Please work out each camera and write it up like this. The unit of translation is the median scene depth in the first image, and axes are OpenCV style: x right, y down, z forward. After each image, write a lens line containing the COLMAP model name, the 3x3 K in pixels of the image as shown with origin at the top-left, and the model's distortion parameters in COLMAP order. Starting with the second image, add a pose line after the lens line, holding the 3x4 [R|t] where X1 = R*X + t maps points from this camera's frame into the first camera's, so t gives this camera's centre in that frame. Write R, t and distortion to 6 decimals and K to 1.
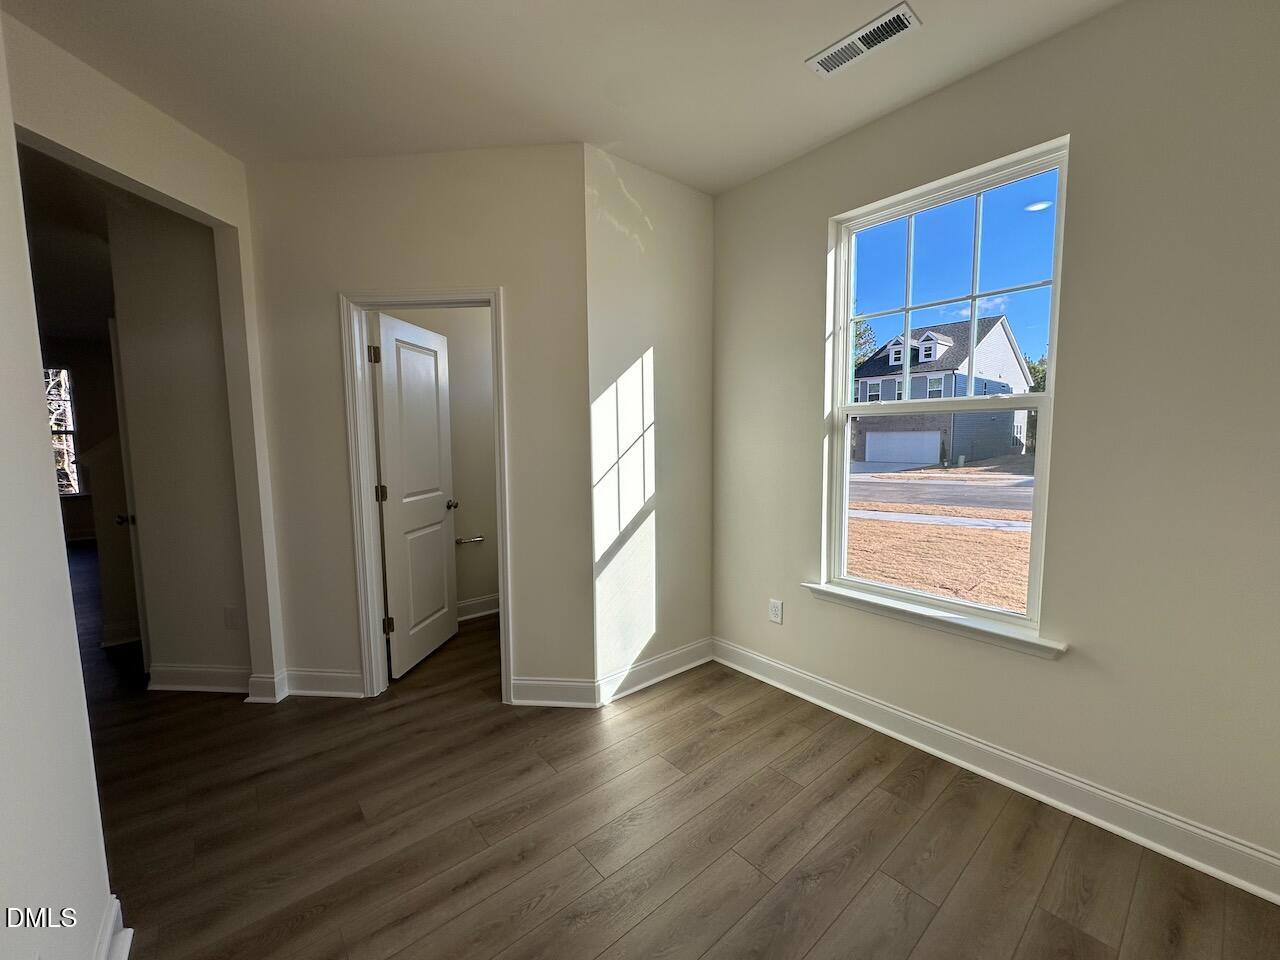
lens RADIAL K [[510.0, 0, 642.7], [0, 510.0, 483.3], [0, 0, 1]] dist [-0.002801, -0.000150]
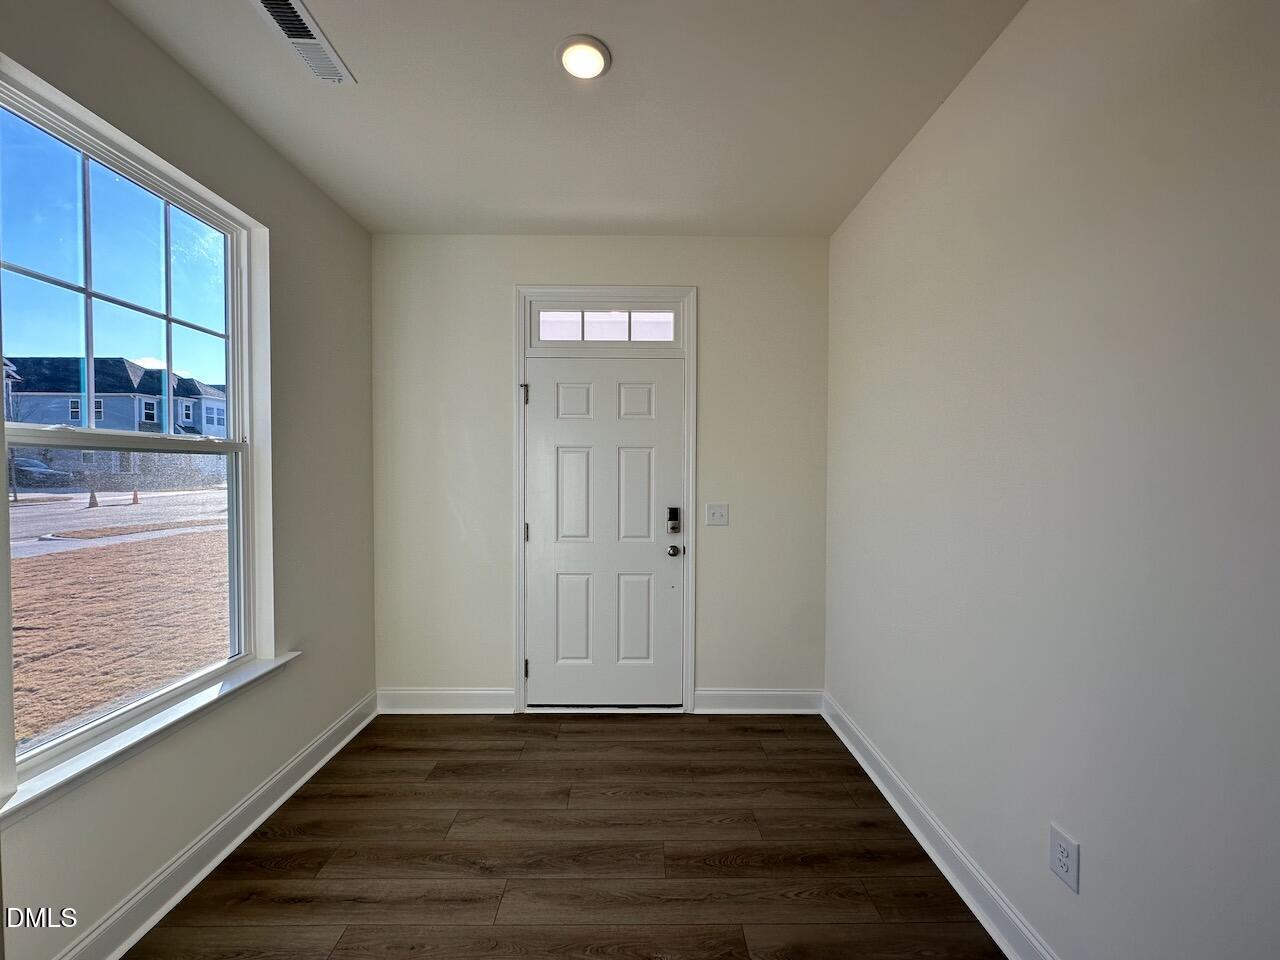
lens RADIAL K [[510.0, 0, 640.3], [0, 510.0, 481.2], [0, 0, 1]] dist [-0.002801, -0.000150]
pose [[-0.768950, -0.010664, 0.639220, -0.546833], [0.053217, 0.995323, 0.080622, -0.133687], [-0.637090, 0.096012, -0.764786, 1.288560]]
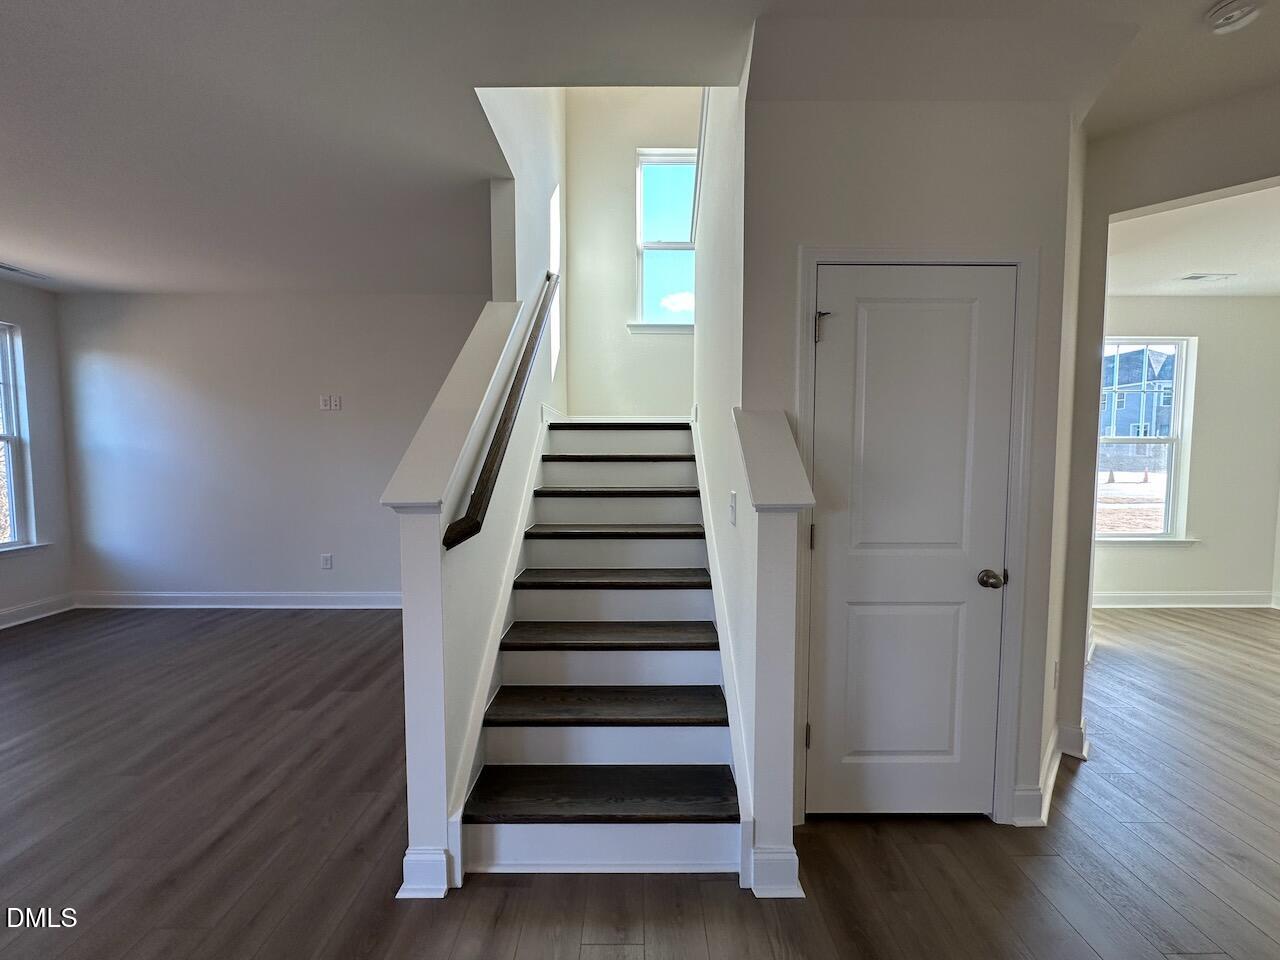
lens RADIAL K [[510.0, 0, 638.1], [0, 510.0, 483.0], [0, 0, 1]] dist [-0.002801, -0.000150]
pose [[0.640727, -0.039523, 0.766751, -2.658145], [0.061439, 0.998111, 0.000108, -0.117591], [-0.765307, 0.047039, 0.641945, 1.406442]]
